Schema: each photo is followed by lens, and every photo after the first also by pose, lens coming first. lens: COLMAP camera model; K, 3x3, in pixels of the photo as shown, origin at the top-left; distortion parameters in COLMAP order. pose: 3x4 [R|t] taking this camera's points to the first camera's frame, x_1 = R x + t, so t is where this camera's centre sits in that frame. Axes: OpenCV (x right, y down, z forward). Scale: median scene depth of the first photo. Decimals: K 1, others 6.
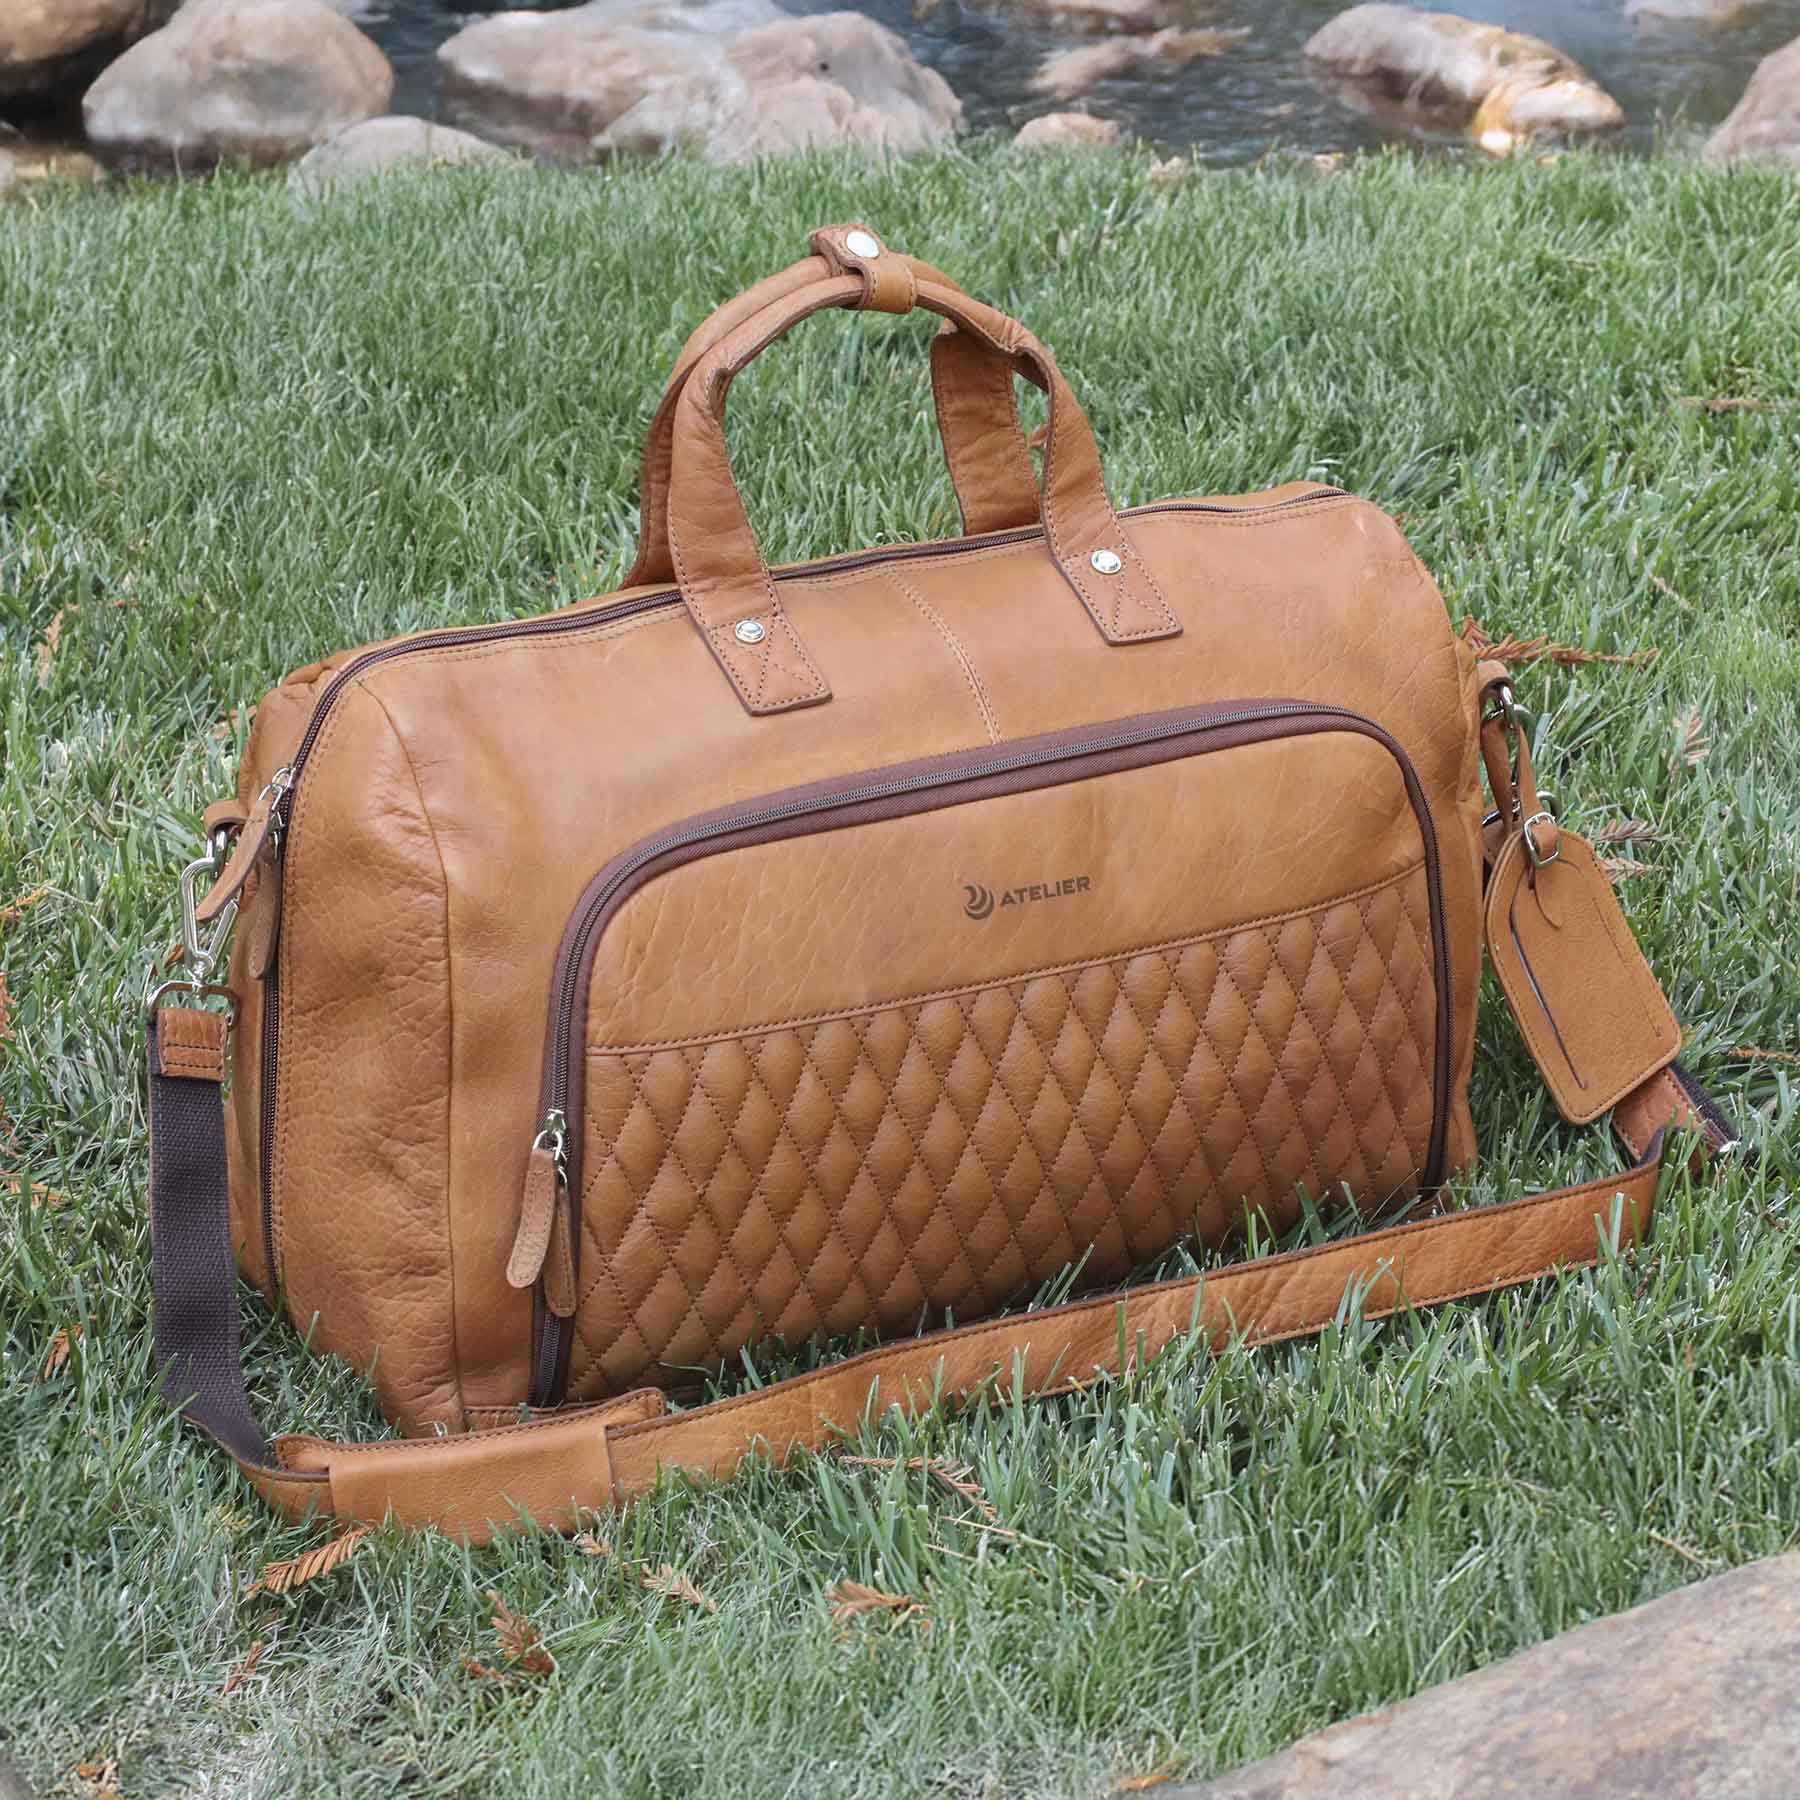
lens RADIAL K [[6190.5, 0, 900.0], [0, 6190.5, 900.0], [0, 0, 1]] dist [0.383495, -1.142672]
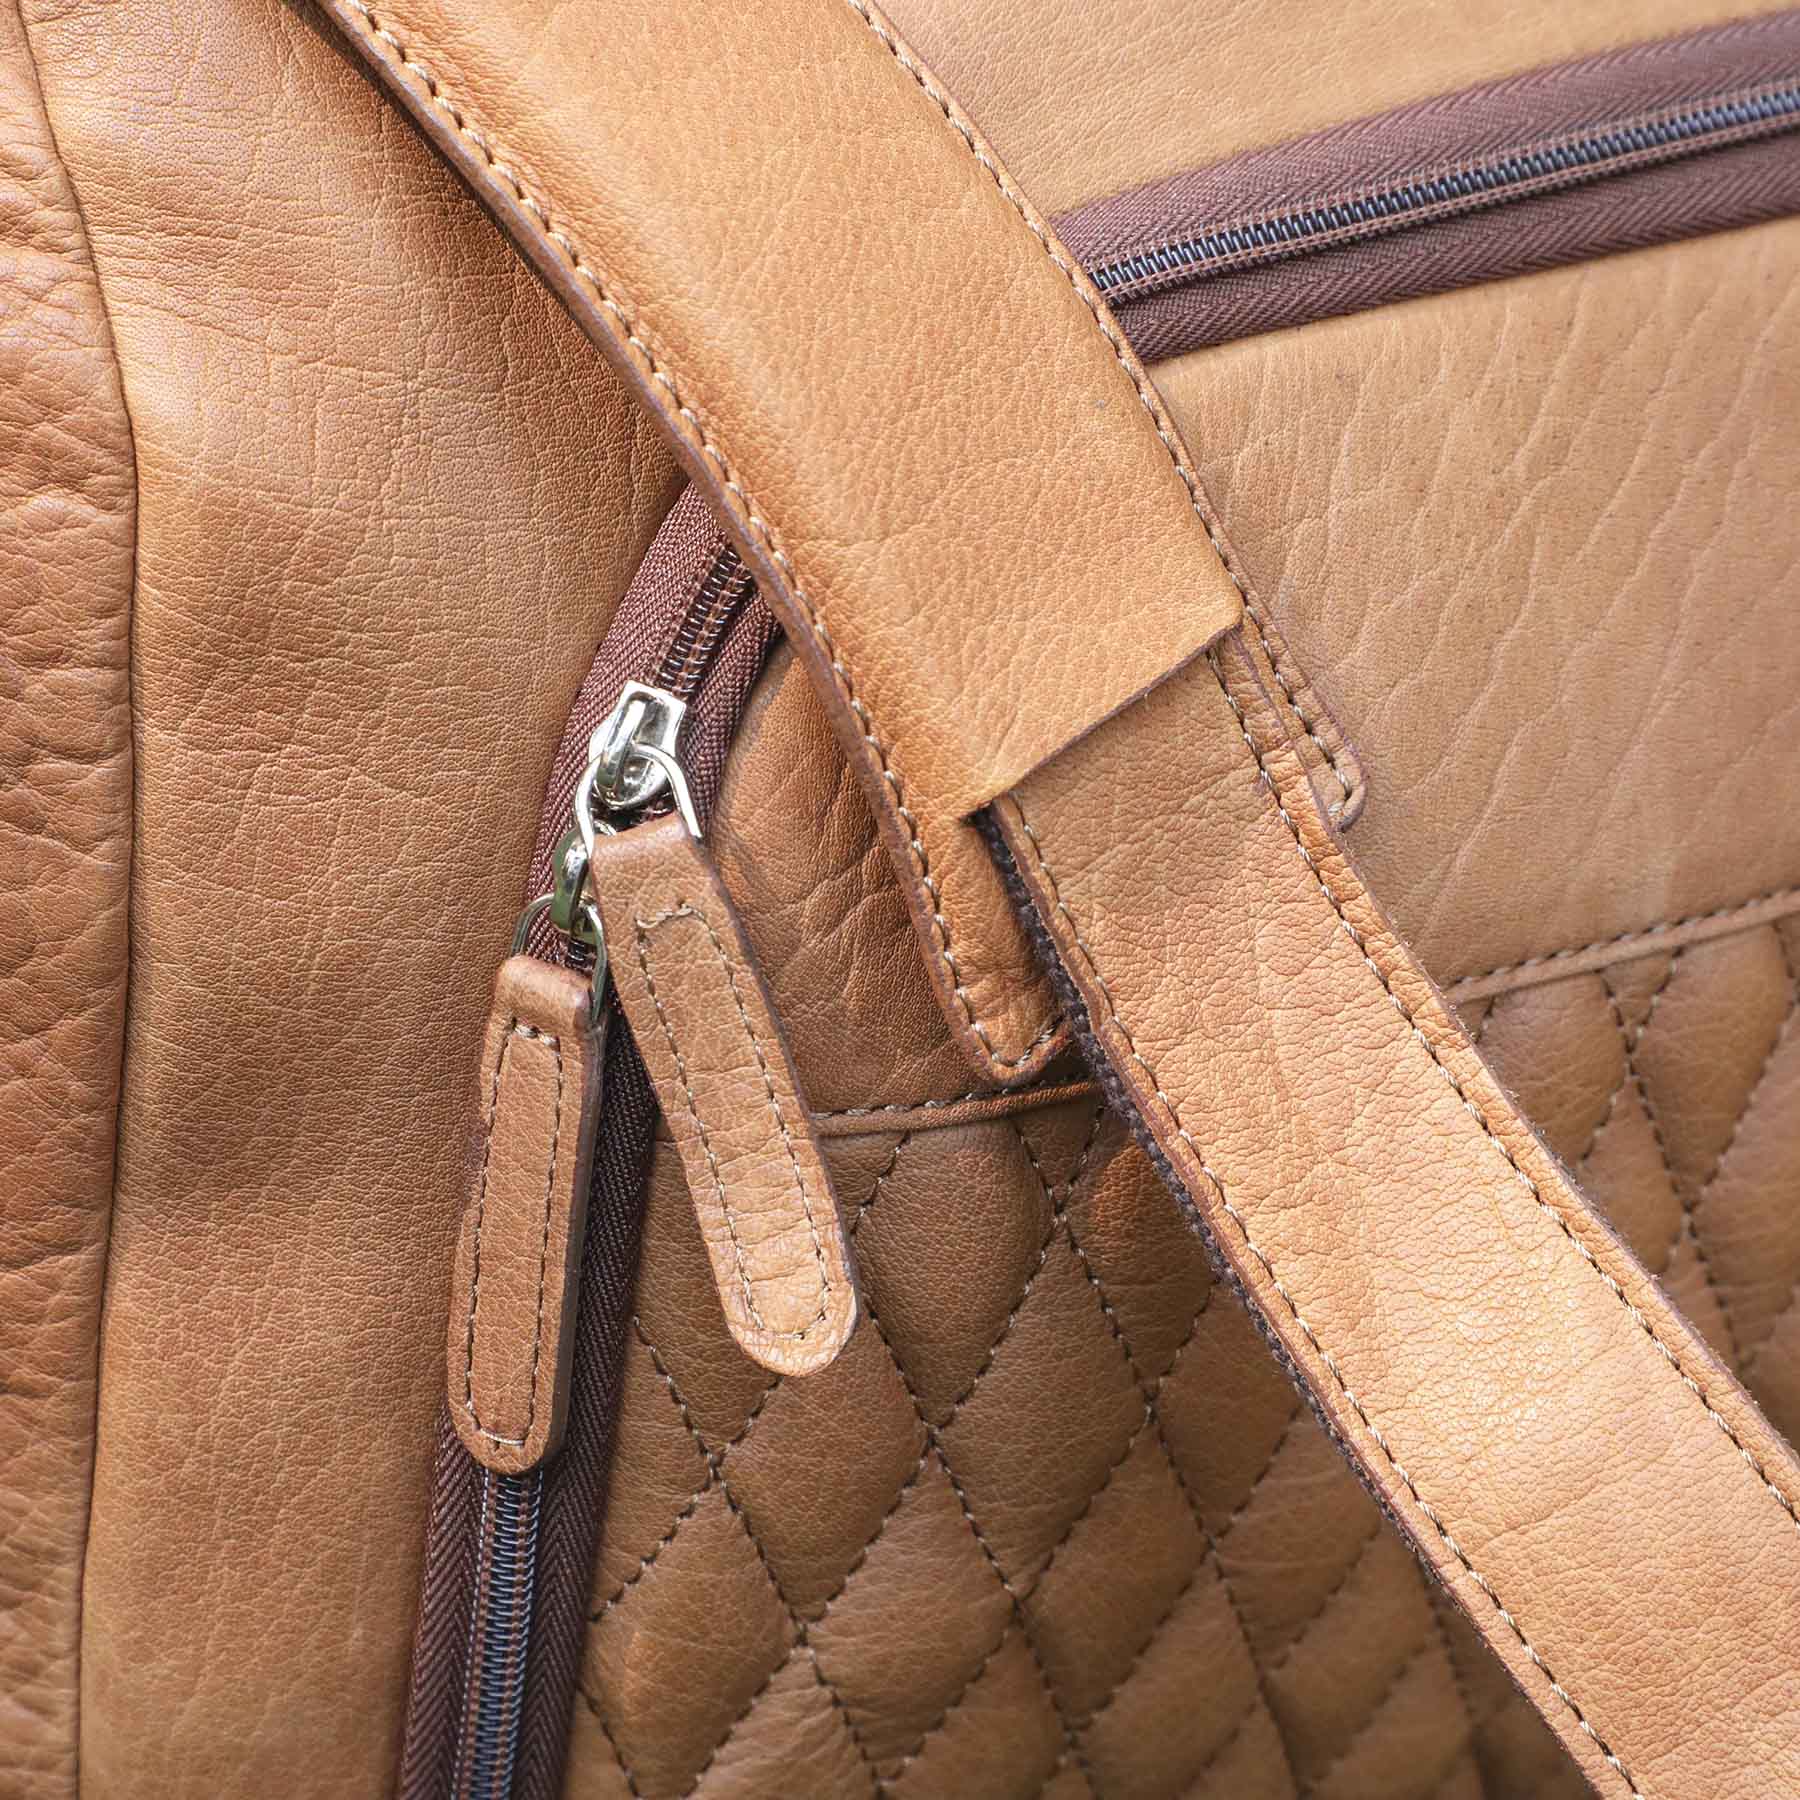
lens RADIAL K [[6415.5, 0, 900.0], [0, 6415.5, 900.0], [0, 0, 1]] dist [0.111599, 2.063061]
pose [[0.994356, 0.046163, 0.095524, -0.064831], [-0.064878, 0.976983, 0.203213, -0.038284], [-0.083944, -0.208264, 0.974464, 0.726629]]
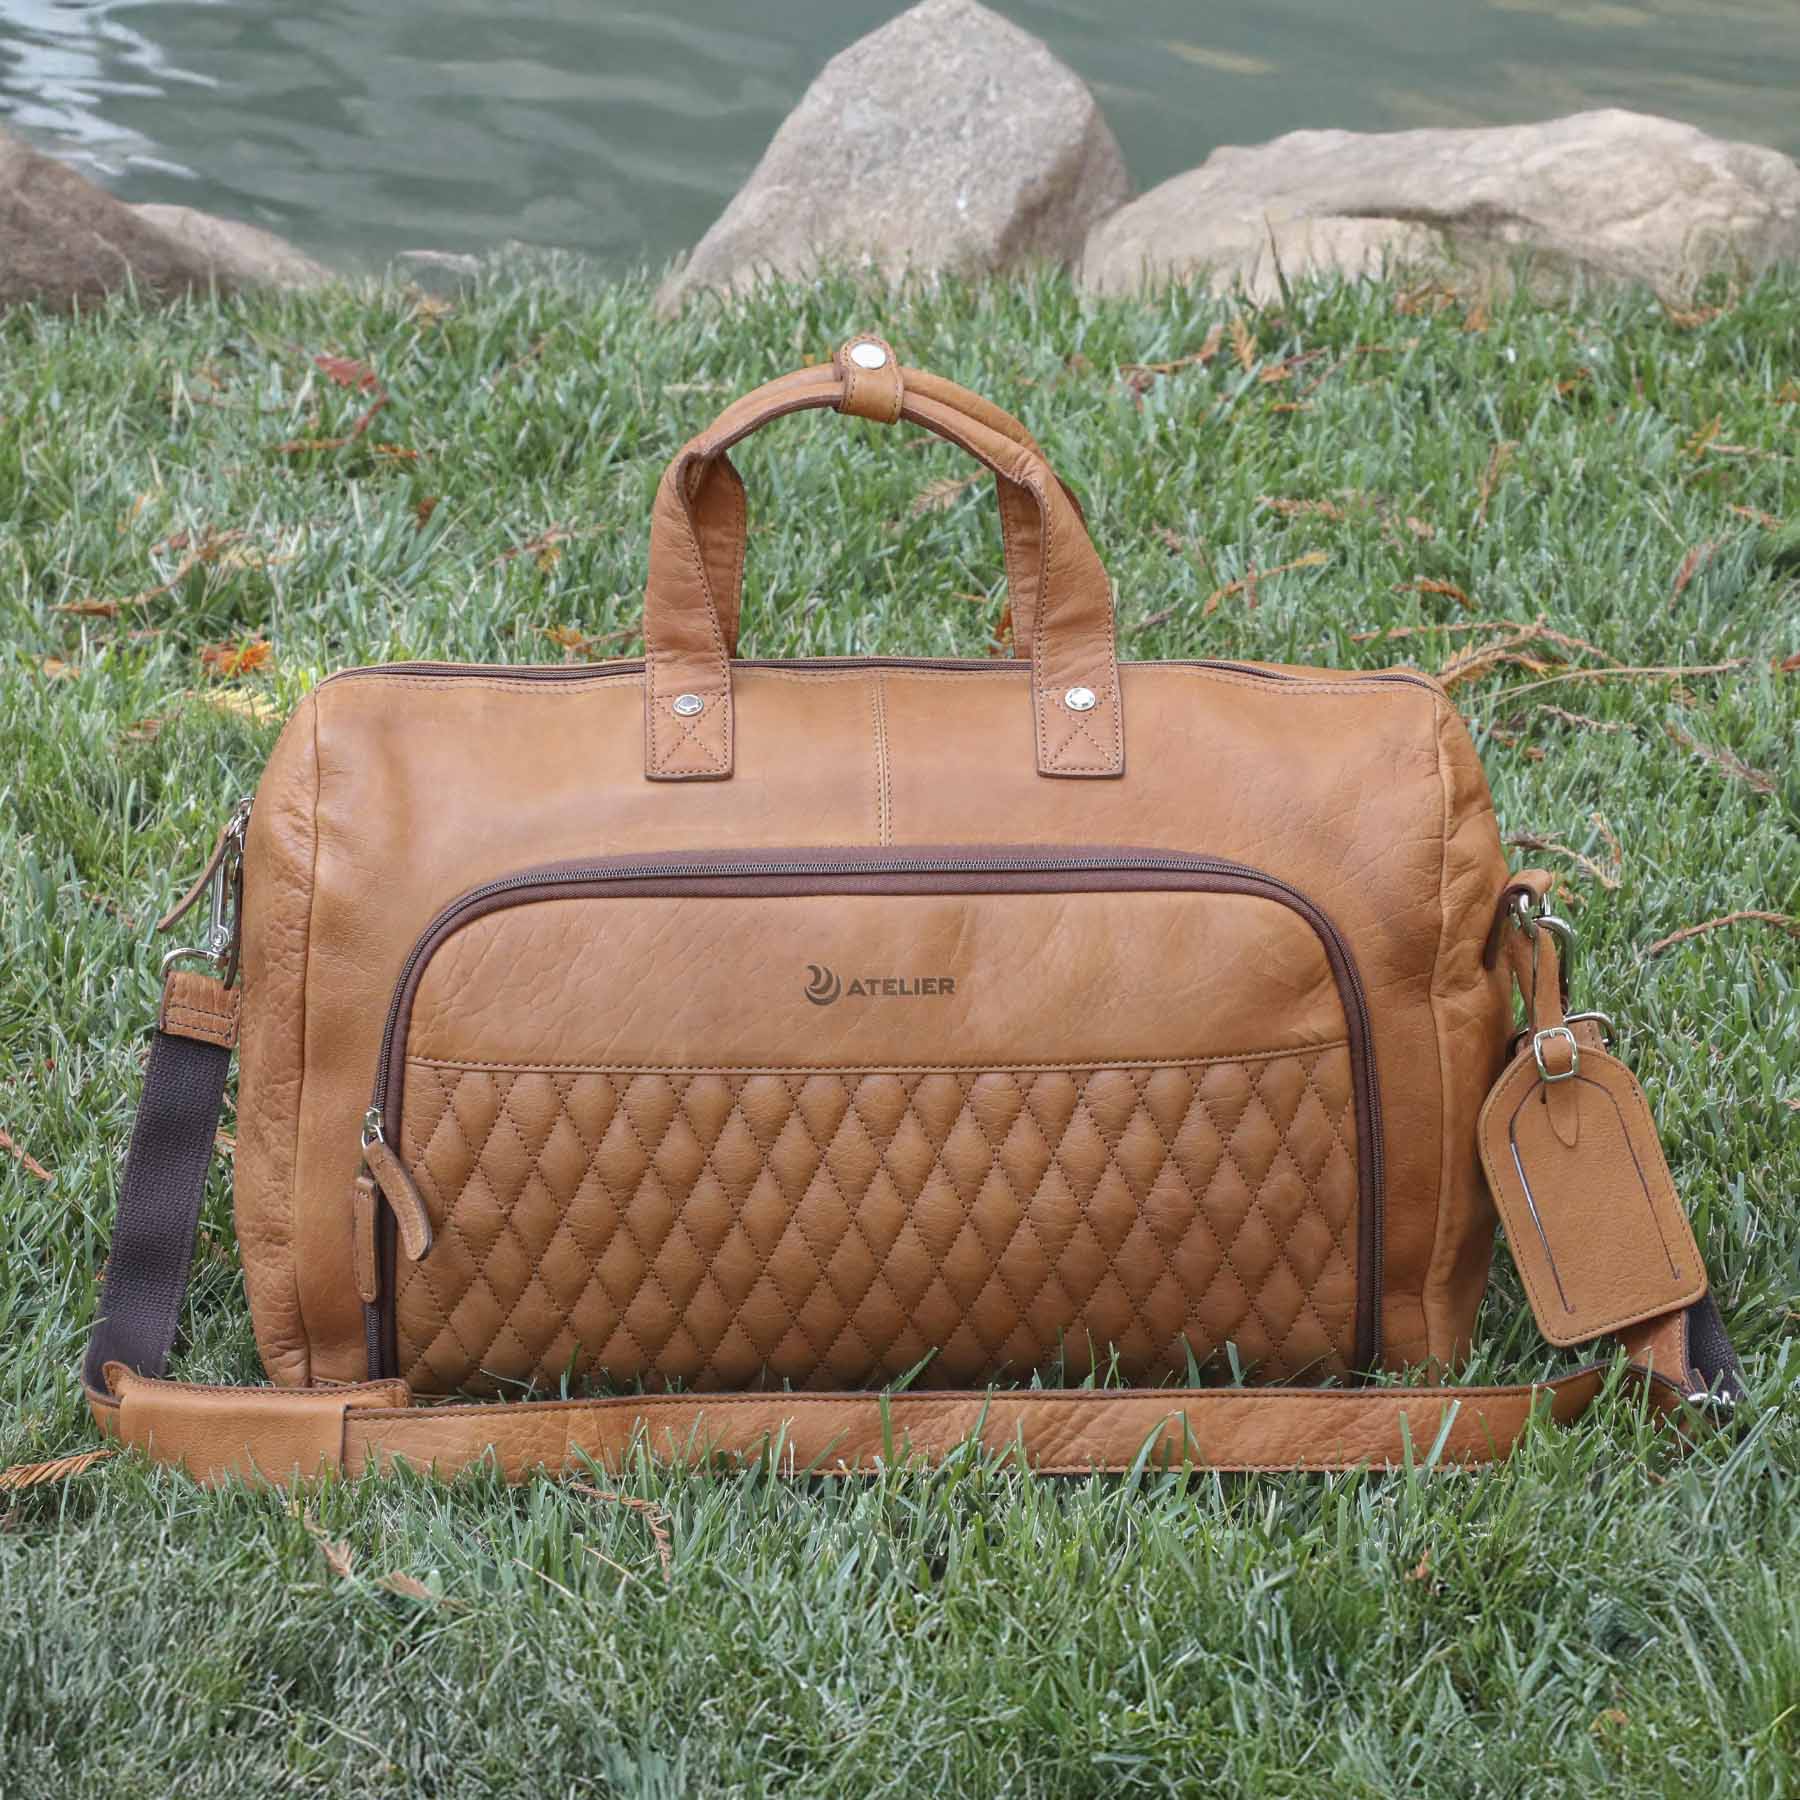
lens RADIAL K [[6190.5, 0, 900.0], [0, 6190.5, 900.0], [0, 0, 1]] dist [0.383495, -1.142672]
pose [[0.894630, 0.155929, -0.418716, 0.460483], [-0.173599, 0.984808, -0.004173, -0.012646], [0.411704, 0.076422, 0.908108, 0.057110]]
